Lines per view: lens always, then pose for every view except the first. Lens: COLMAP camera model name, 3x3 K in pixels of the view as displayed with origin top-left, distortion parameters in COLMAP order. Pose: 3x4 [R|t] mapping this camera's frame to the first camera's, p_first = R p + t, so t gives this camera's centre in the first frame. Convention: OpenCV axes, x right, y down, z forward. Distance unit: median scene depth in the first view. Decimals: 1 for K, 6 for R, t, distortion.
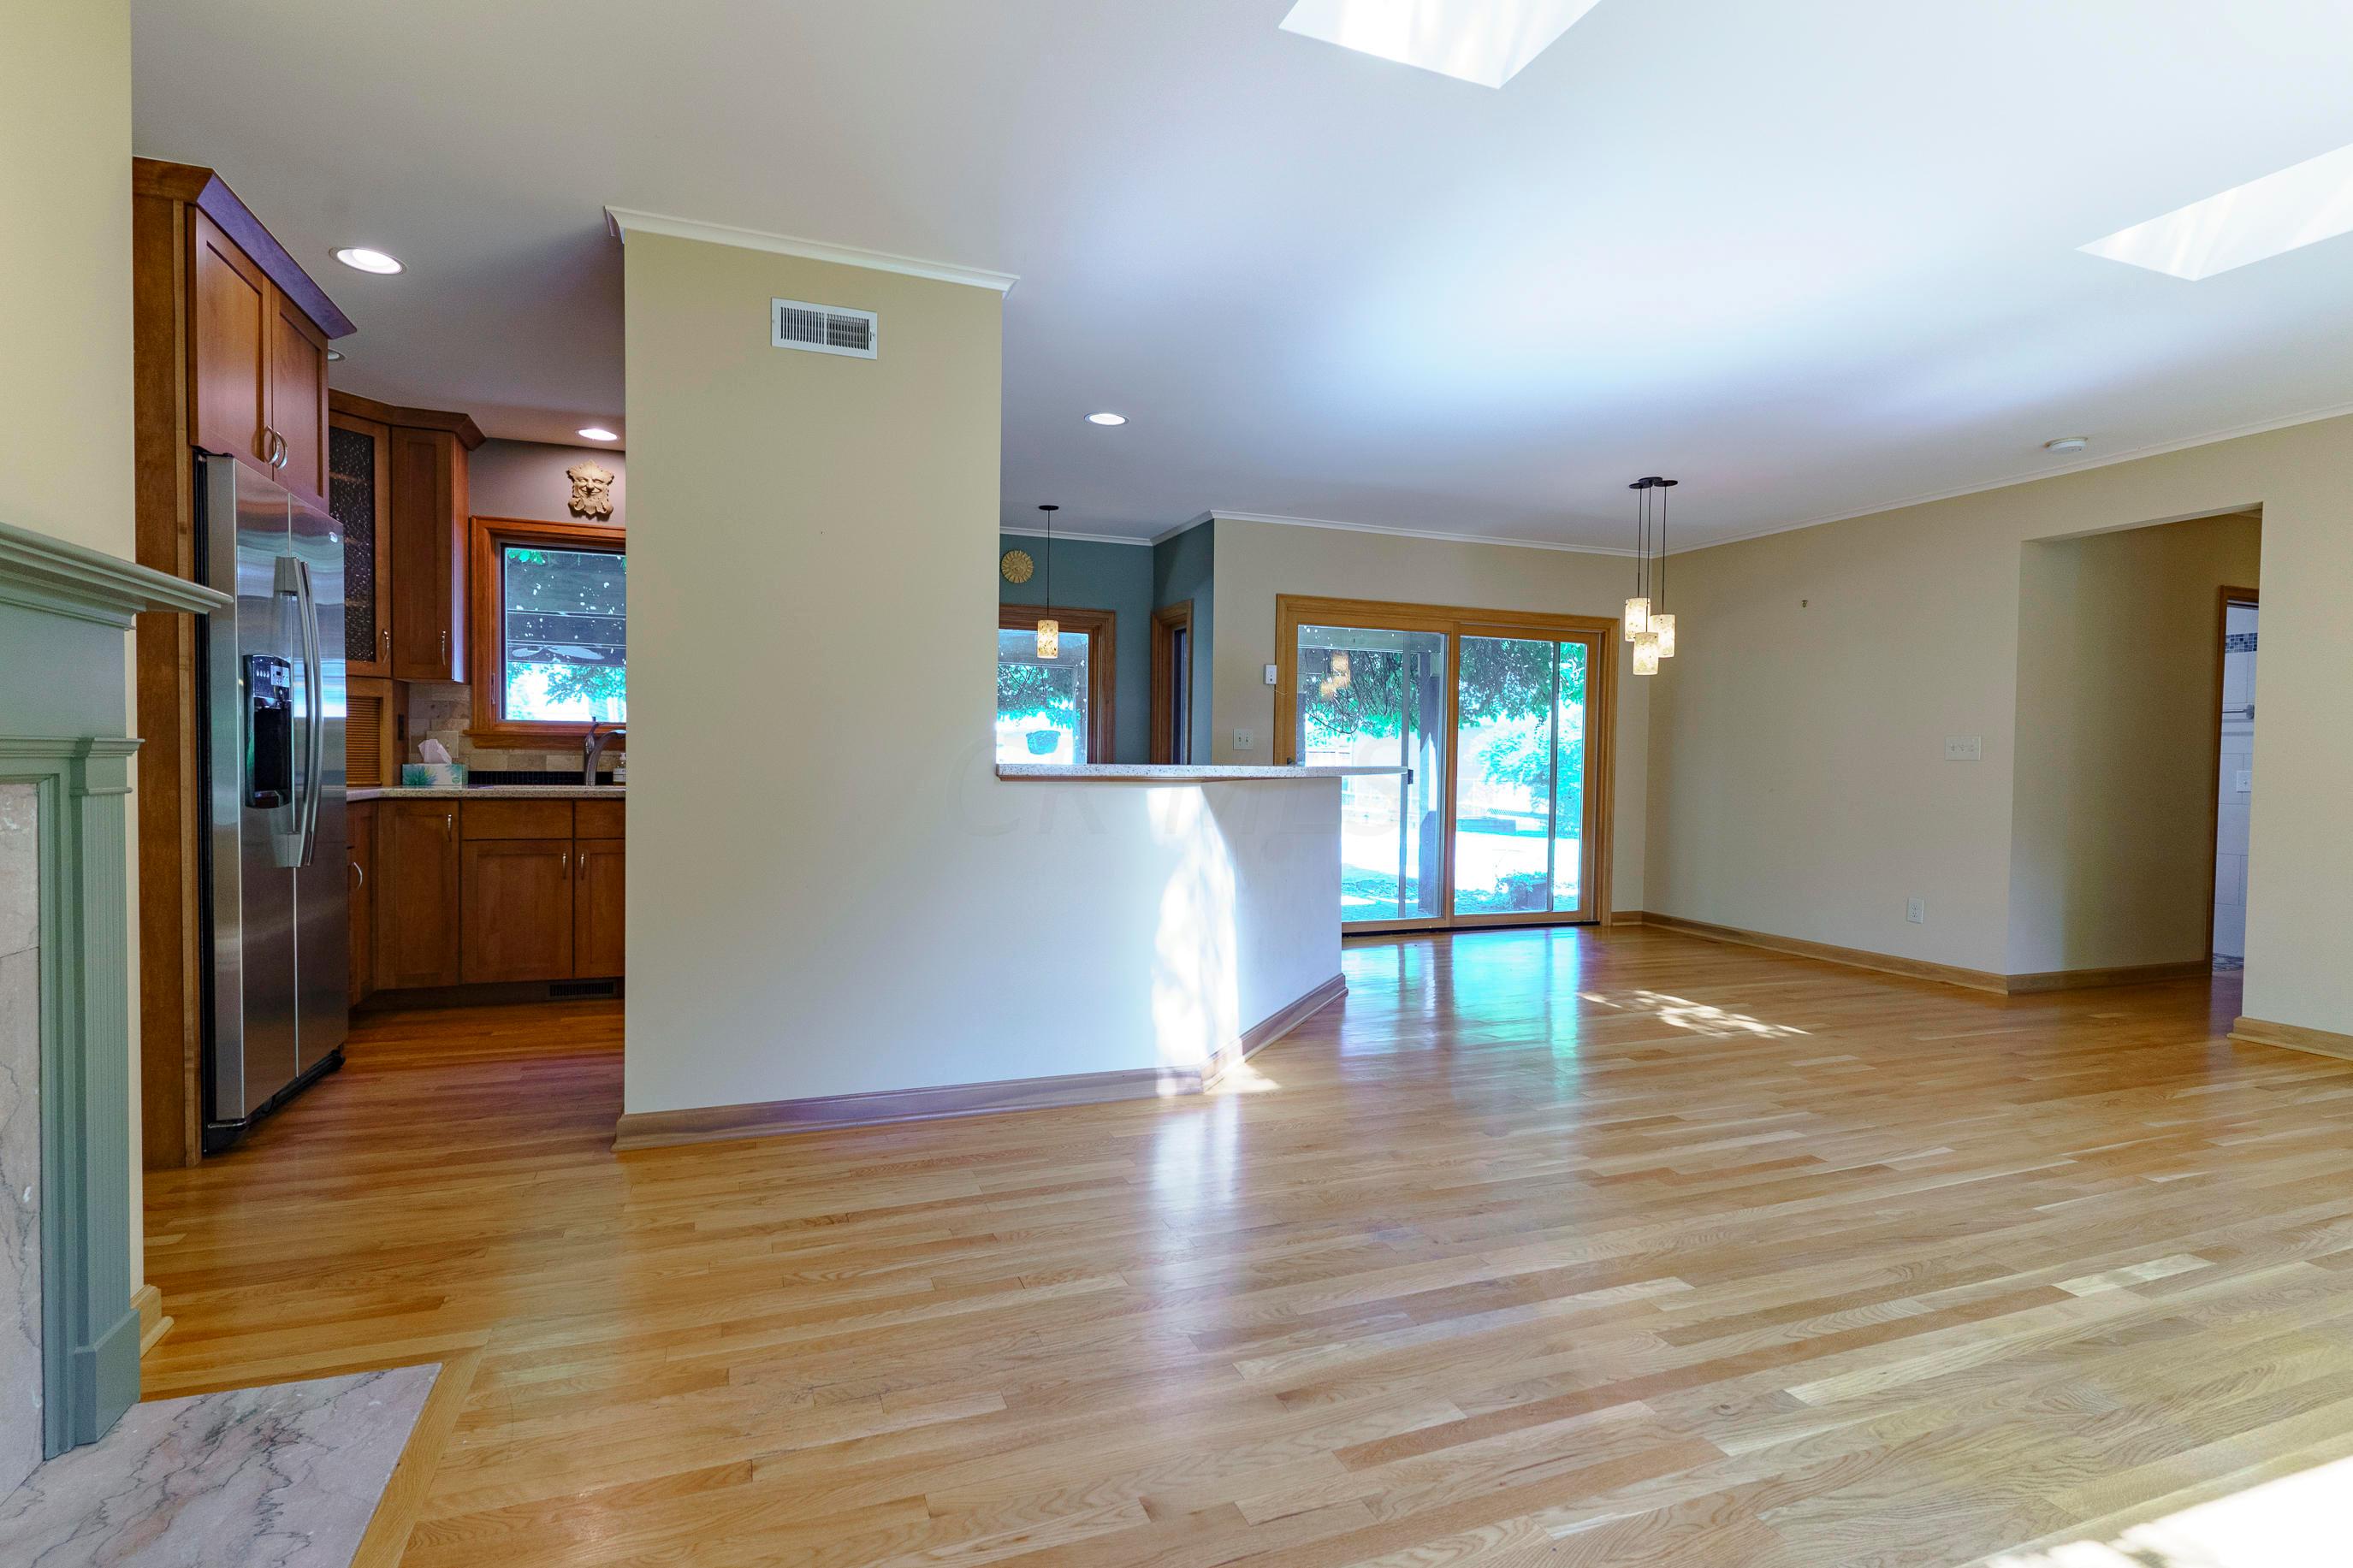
lens RADIAL K [[1126.2, 0, 1172.3], [0, 1126.2, 786.7], [0, 0, 1]] dist [0.005281, -0.001383]
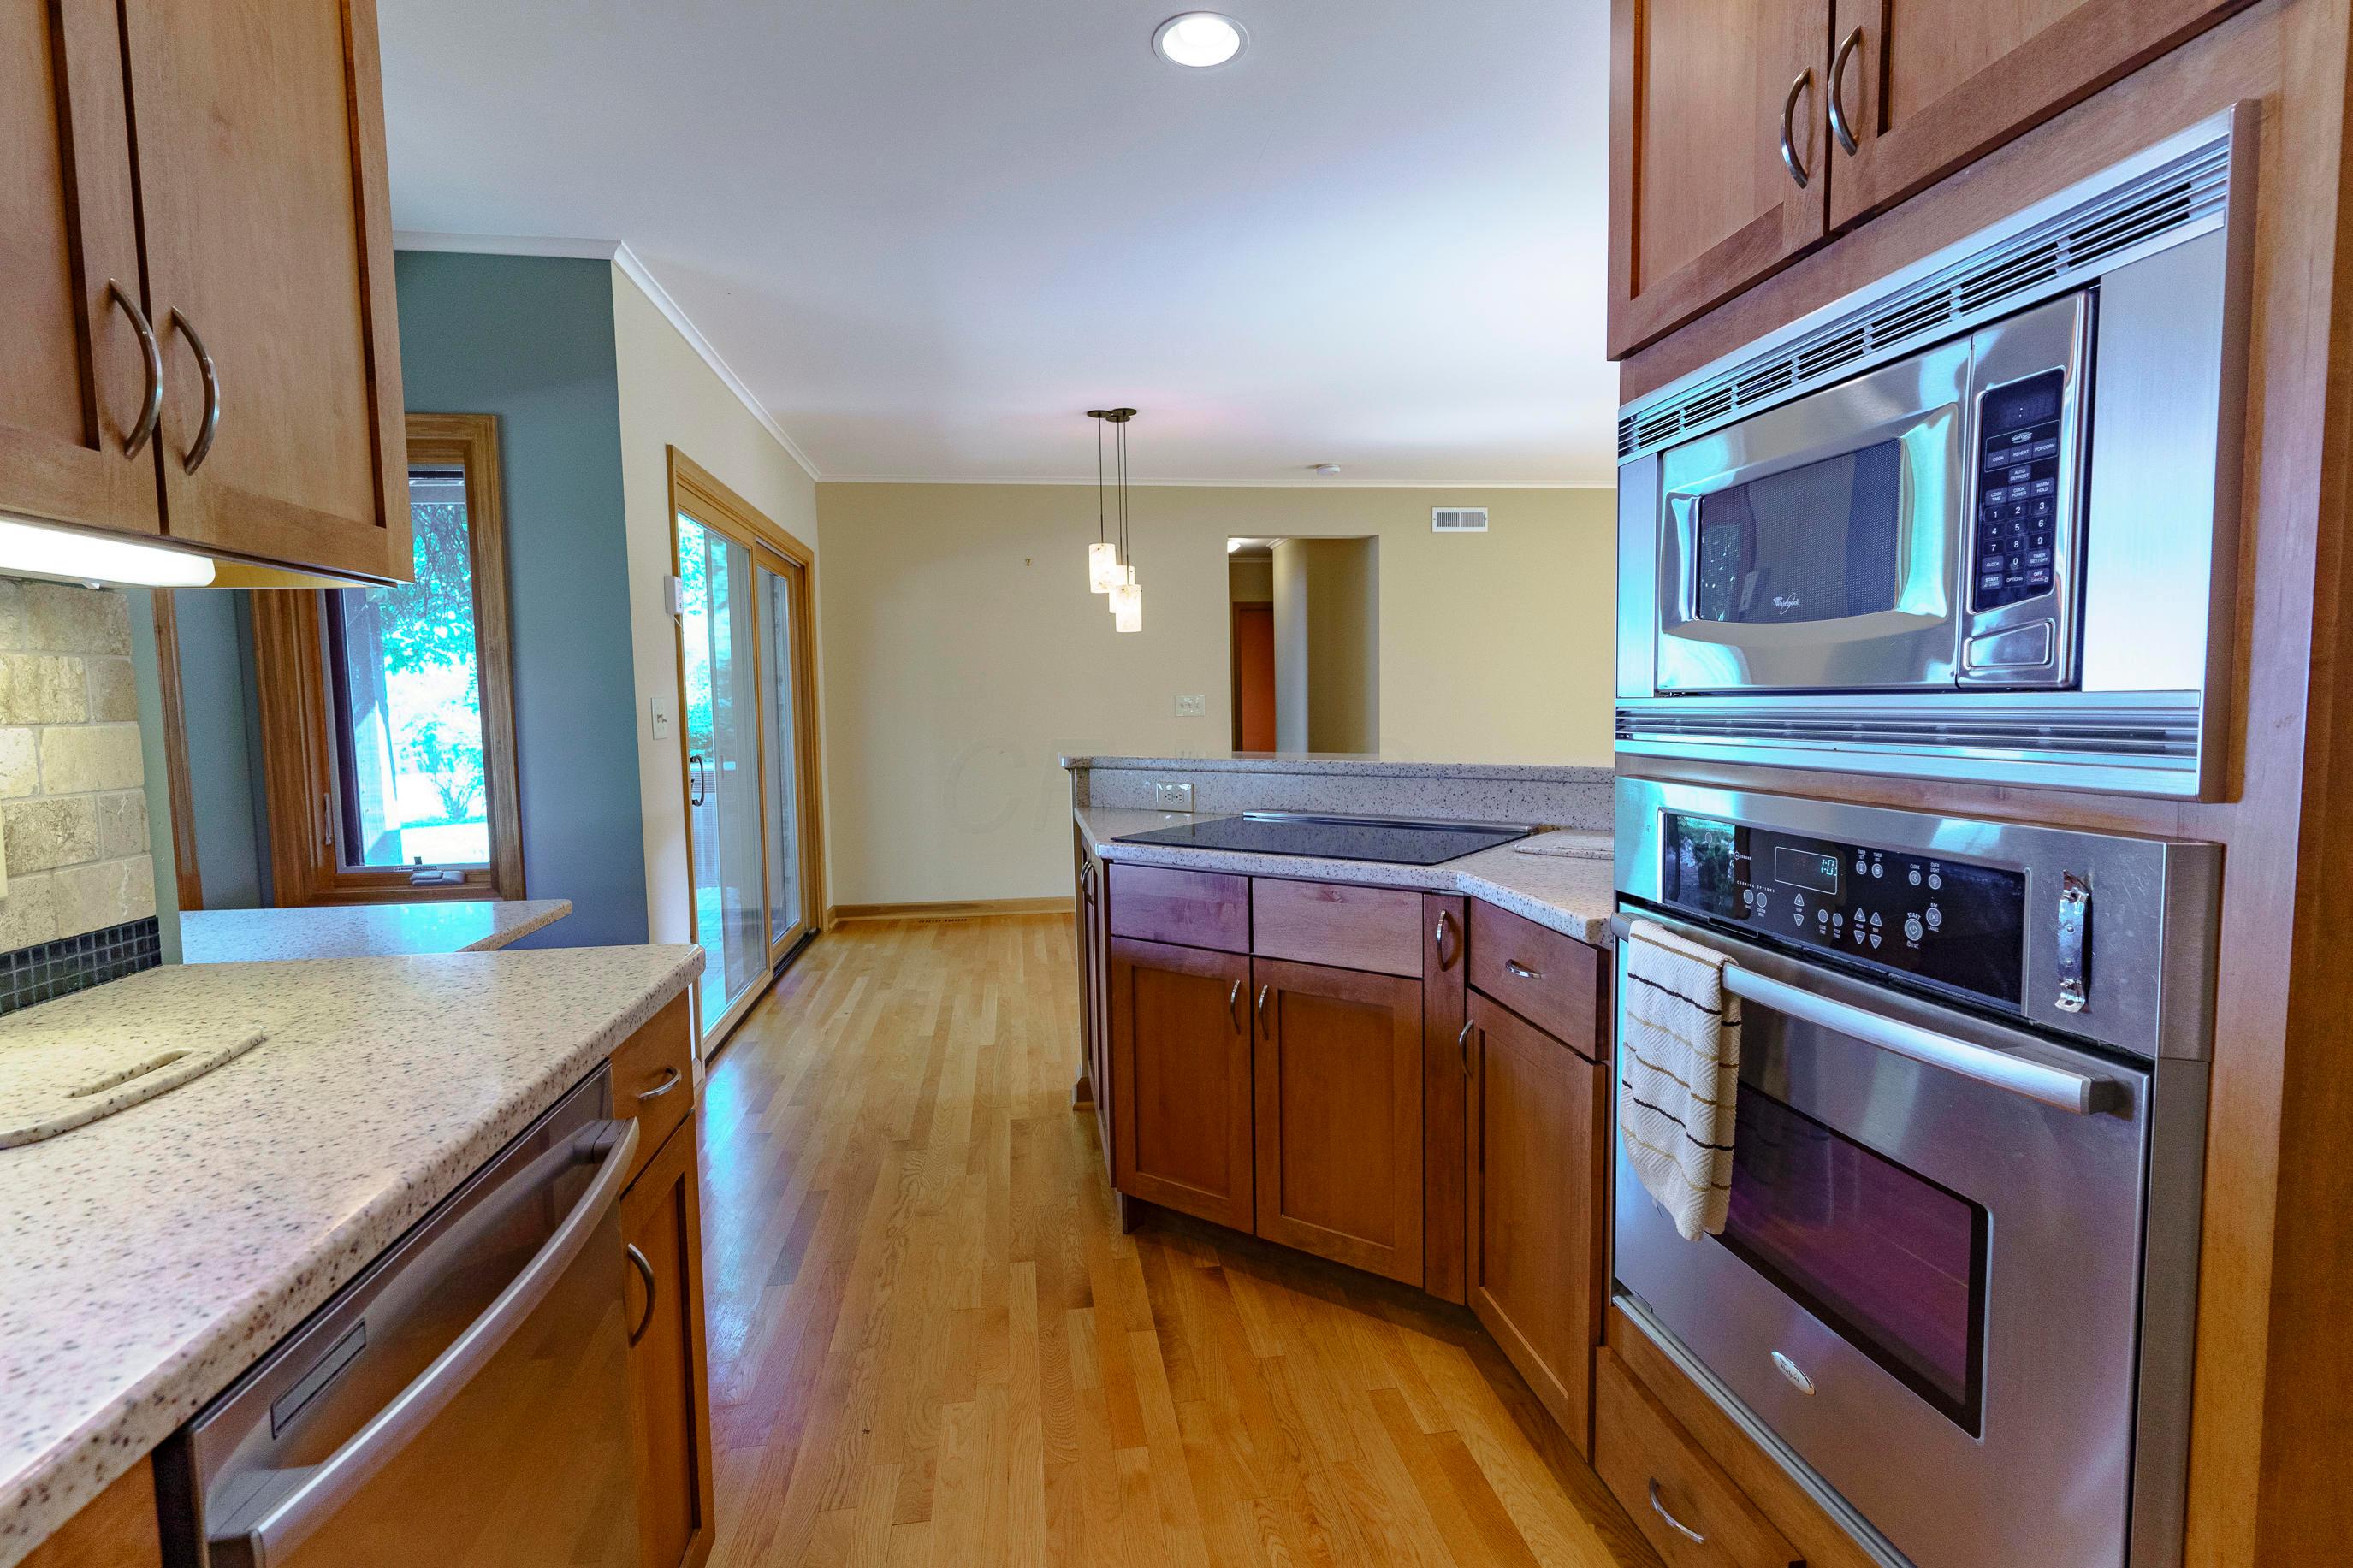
lens RADIAL K [[1126.2, 0, 1161.0], [0, 1126.2, 779.2], [0, 0, 1]] dist [0.005281, -0.001383]
pose [[0.233743, -0.086208, 0.968469, -0.493683], [0.045545, 0.995939, 0.077661, -0.055764], [-0.971231, 0.025957, 0.236720, 0.833918]]
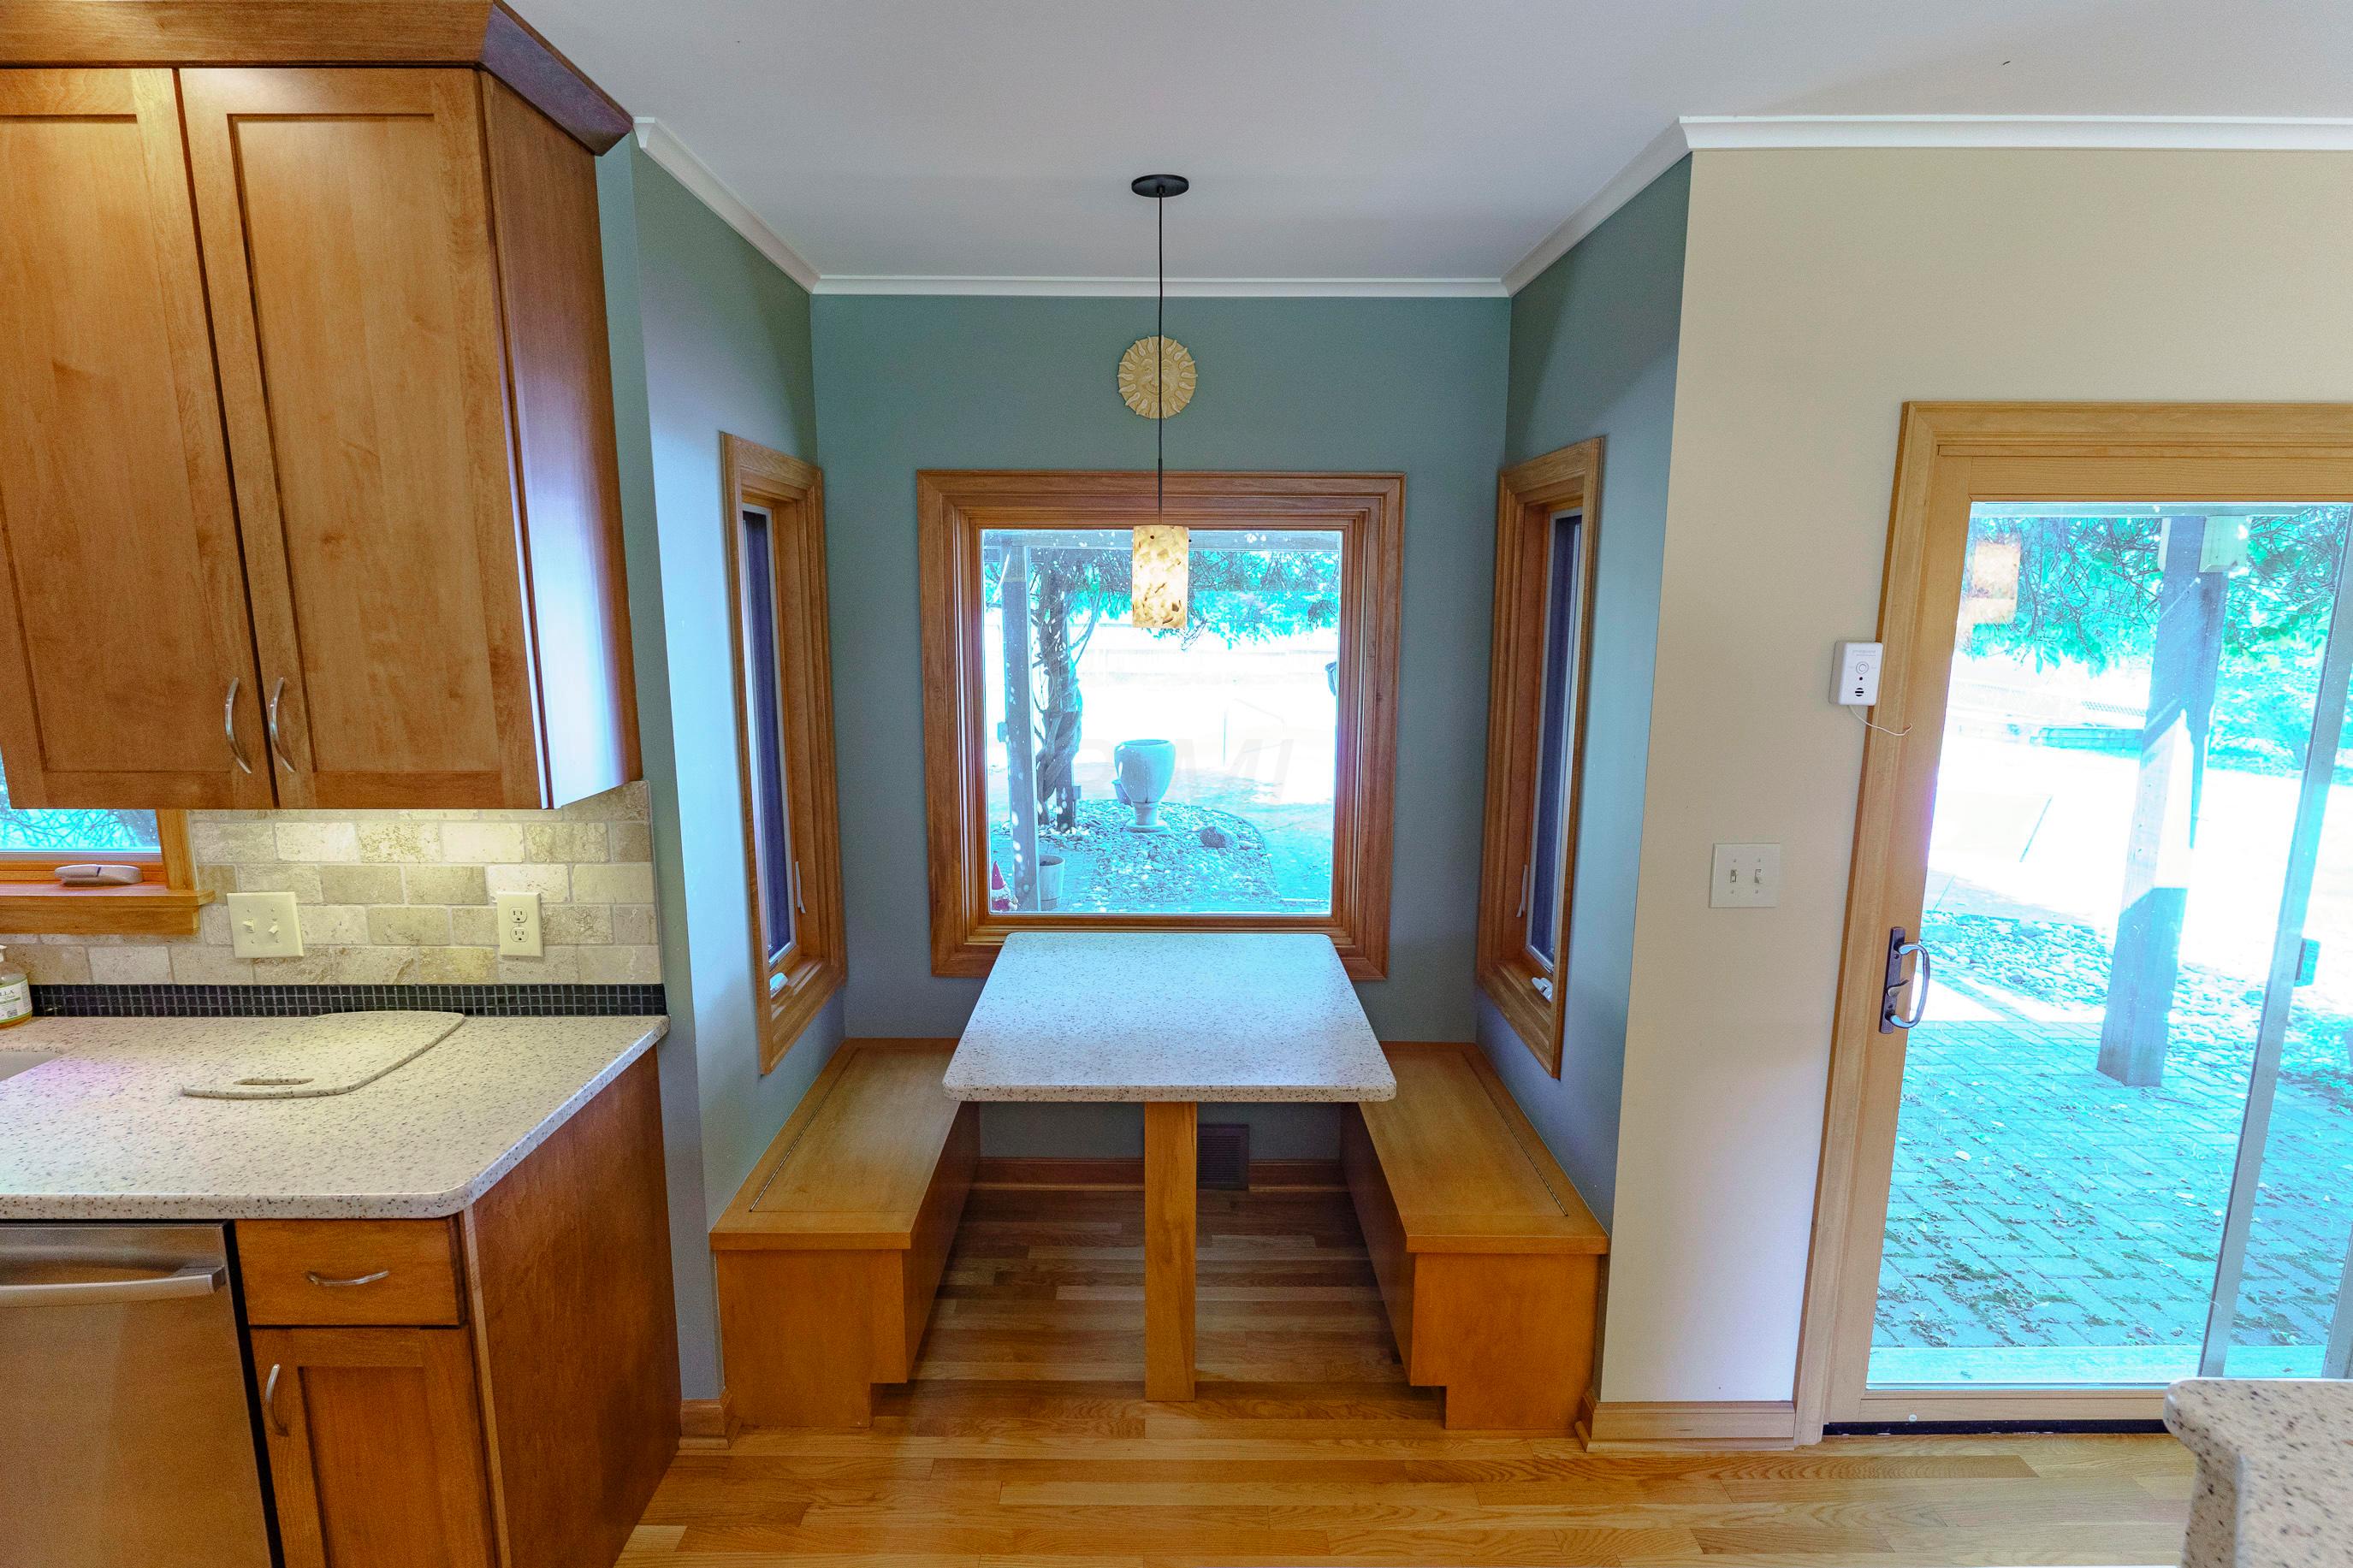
lens RADIAL K [[1126.2, 0, 1169.9], [0, 1126.2, 781.1], [0, 0, 1]] dist [0.005281, -0.001383]
pose [[0.934841, 0.048974, -0.351674, 0.027184], [0.000428, 0.990286, 0.139045, -0.145348], [0.355068, -0.130135, 0.925739, 0.822872]]
